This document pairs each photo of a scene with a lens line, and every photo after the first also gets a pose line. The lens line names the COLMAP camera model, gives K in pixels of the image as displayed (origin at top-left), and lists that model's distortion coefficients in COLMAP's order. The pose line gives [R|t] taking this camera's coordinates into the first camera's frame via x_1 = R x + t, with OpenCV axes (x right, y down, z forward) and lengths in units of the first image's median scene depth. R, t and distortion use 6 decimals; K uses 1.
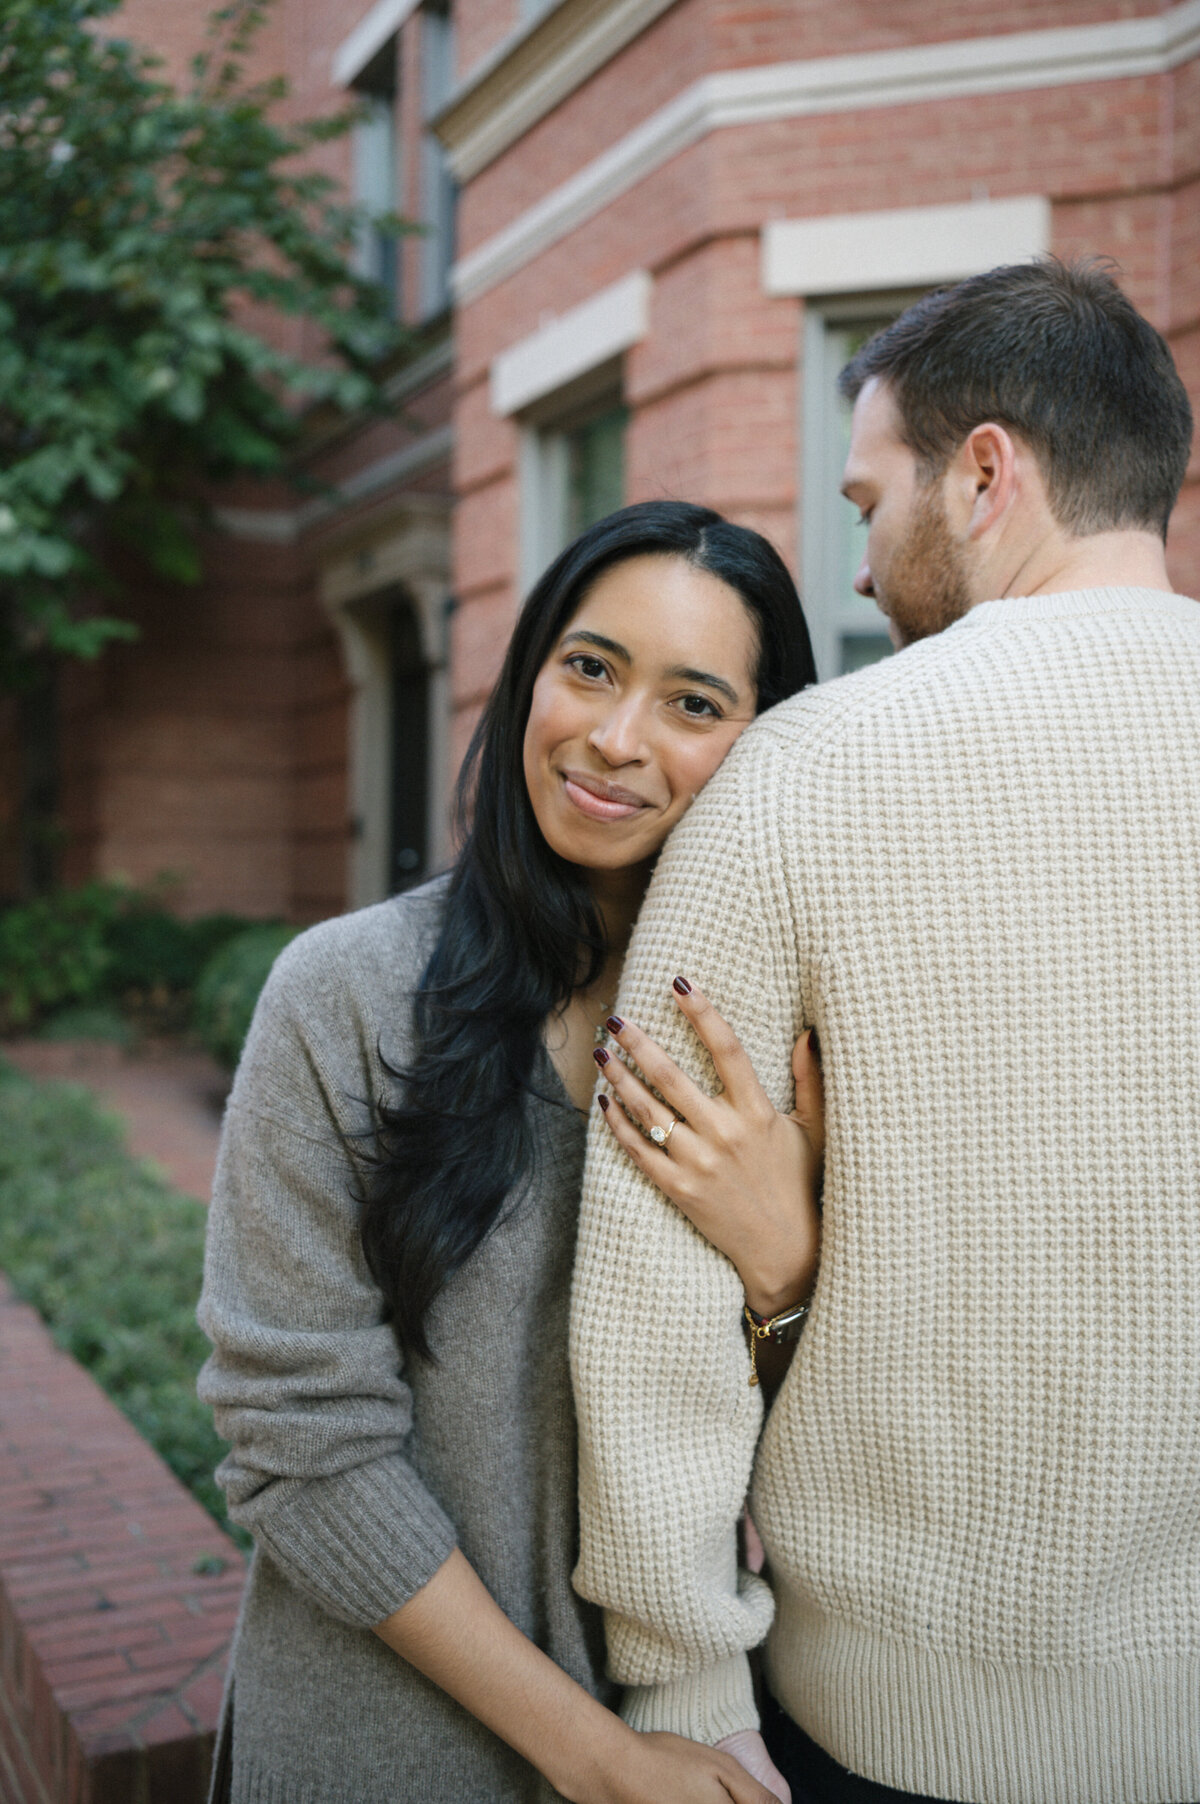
lens RADIAL K [[1860.6, 0, 600.9], [0, 1860.6, 901.3], [0, 0, 1]] dist [0.001525, 0.000000]
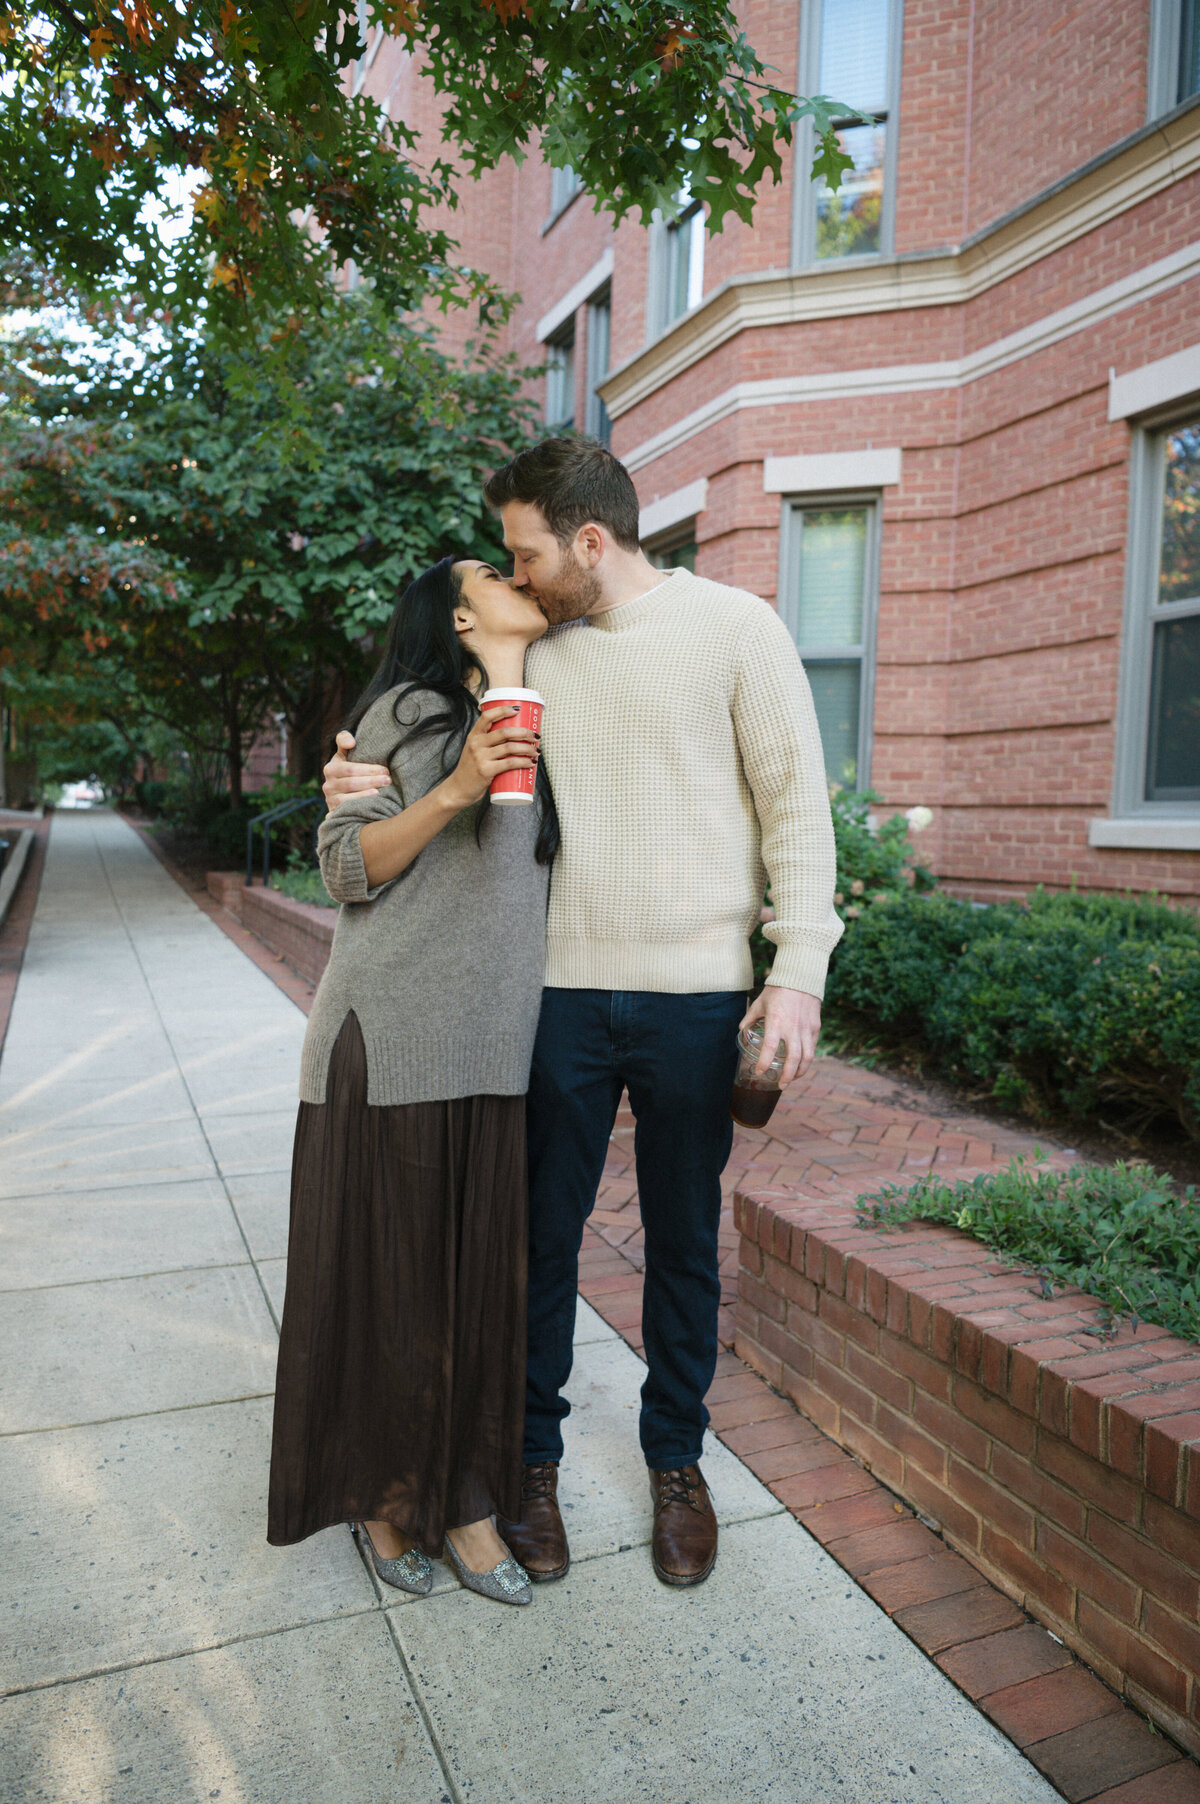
lens RADIAL K [[1224.4, 0, 600.0], [0, 1224.4, 898.7], [0, 0, 1]] dist [0.001058, 0.000083]
pose [[0.997784, 0.025041, -0.061636, 0.002614], [-0.021913, 0.998462, 0.050916, 0.053131], [0.062817, -0.049453, 0.996799, -0.357569]]
